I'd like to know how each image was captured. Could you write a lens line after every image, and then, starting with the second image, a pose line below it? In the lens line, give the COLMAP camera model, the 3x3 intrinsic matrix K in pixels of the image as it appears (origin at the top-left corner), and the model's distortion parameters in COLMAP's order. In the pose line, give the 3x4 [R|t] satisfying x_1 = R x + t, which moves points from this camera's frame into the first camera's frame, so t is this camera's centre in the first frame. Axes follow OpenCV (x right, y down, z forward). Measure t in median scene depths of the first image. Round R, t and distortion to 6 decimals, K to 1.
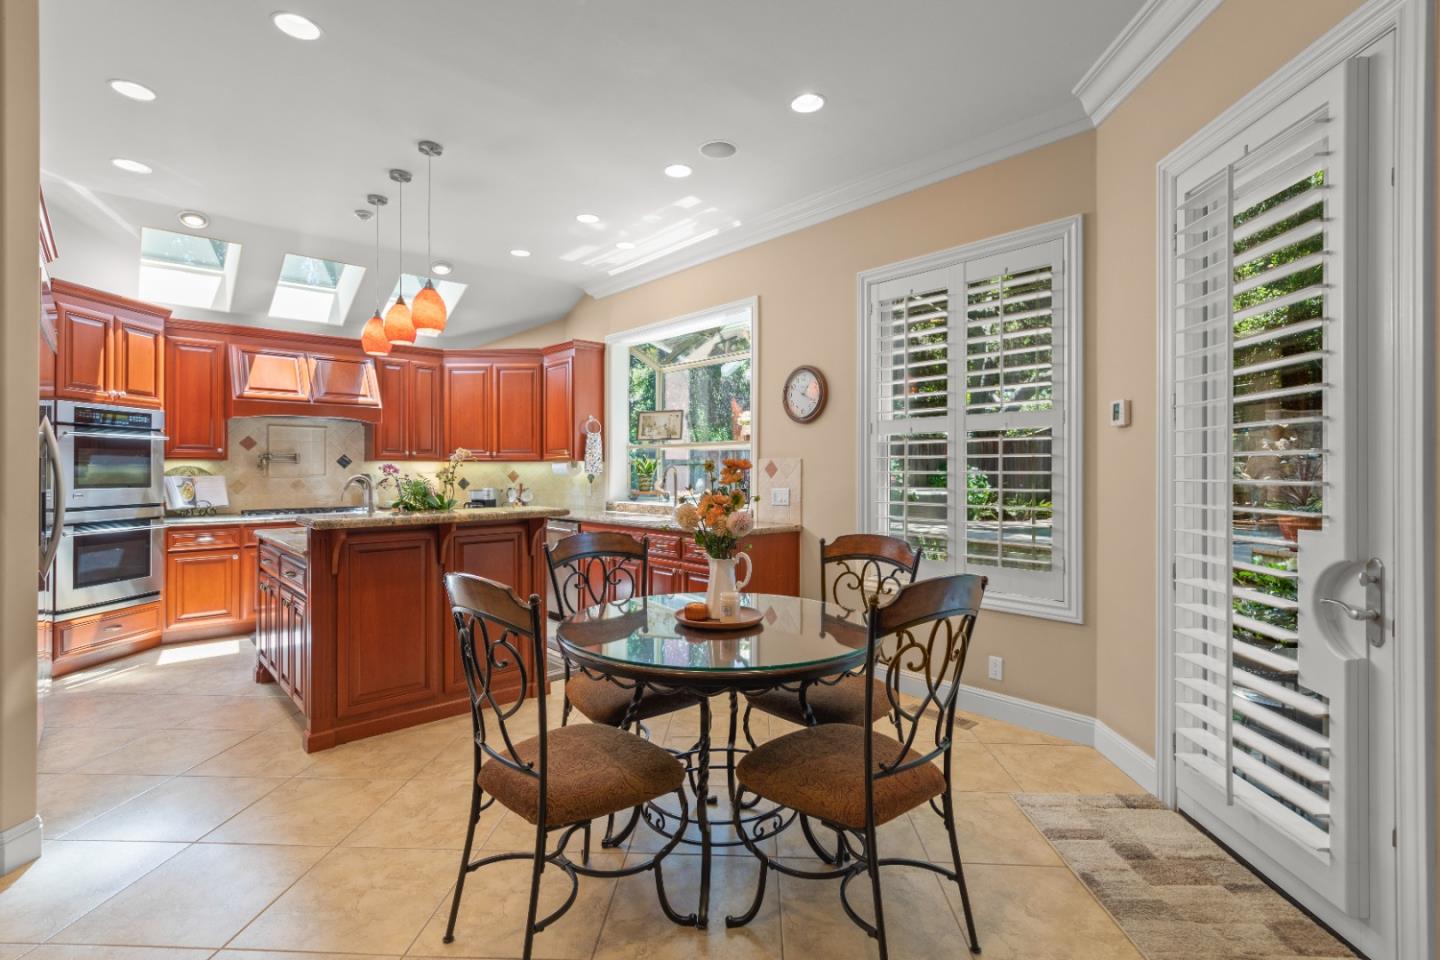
lens RADIAL K [[610.7, 0, 714.6], [0, 610.7, 475.6], [0, 0, 1]] dist [0.002667, 0.000289]
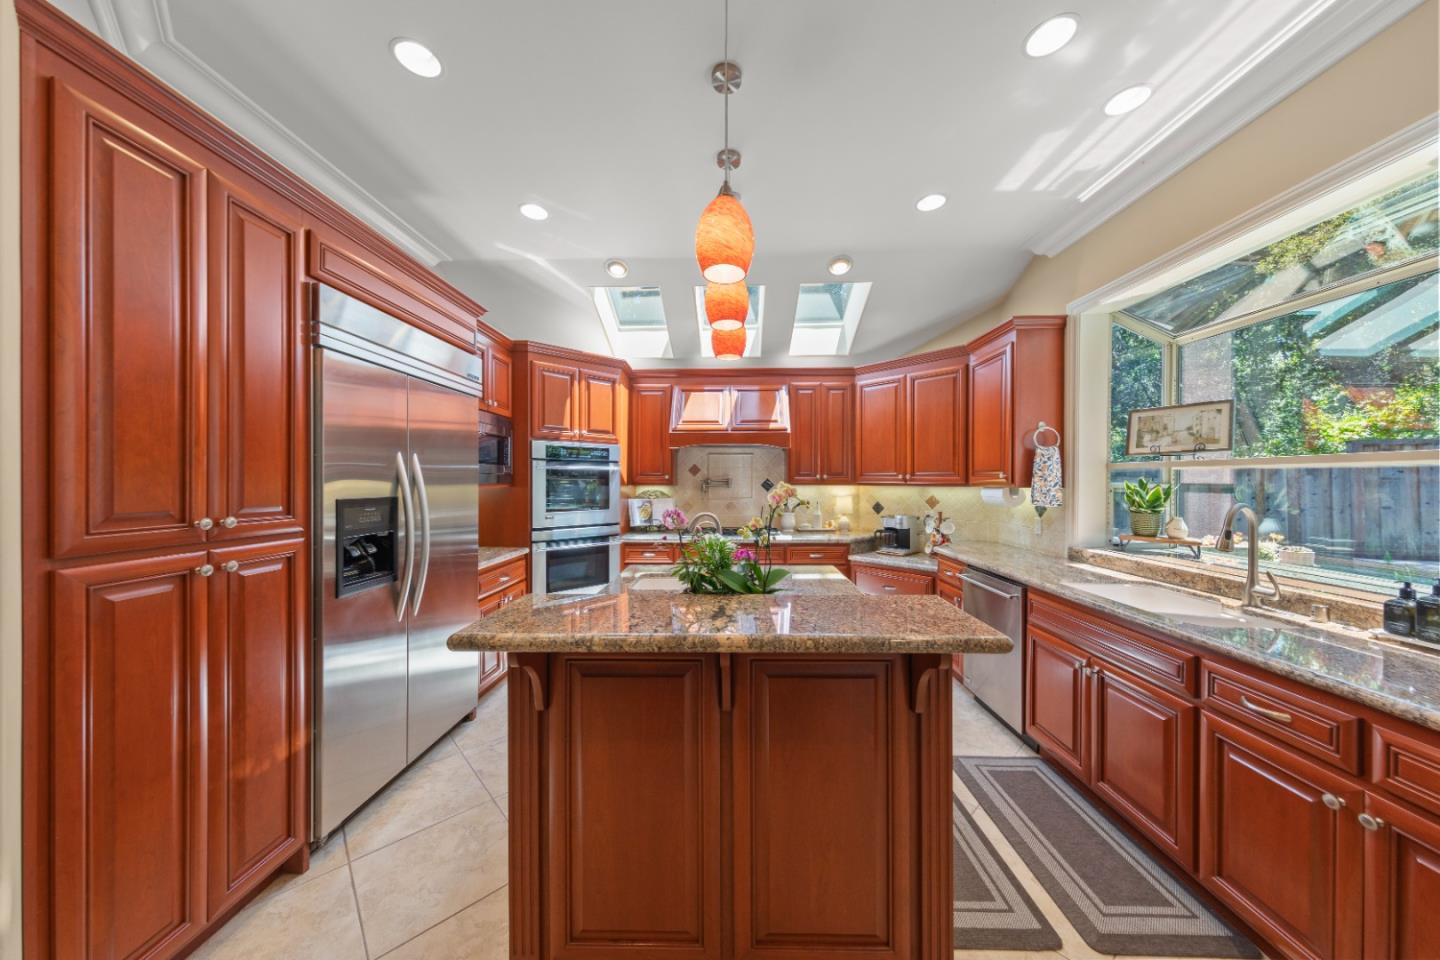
lens RADIAL K [[471.5, 0, 720.0], [0, 471.5, 480.0], [0, 0, 1]] dist [0.004842, 0.000042]
pose [[0.713933, -0.000898, -0.700213, -0.087963], [-0.010068, 0.999883, -0.011548, -0.022455], [0.700141, 0.015294, 0.713840, 0.362215]]
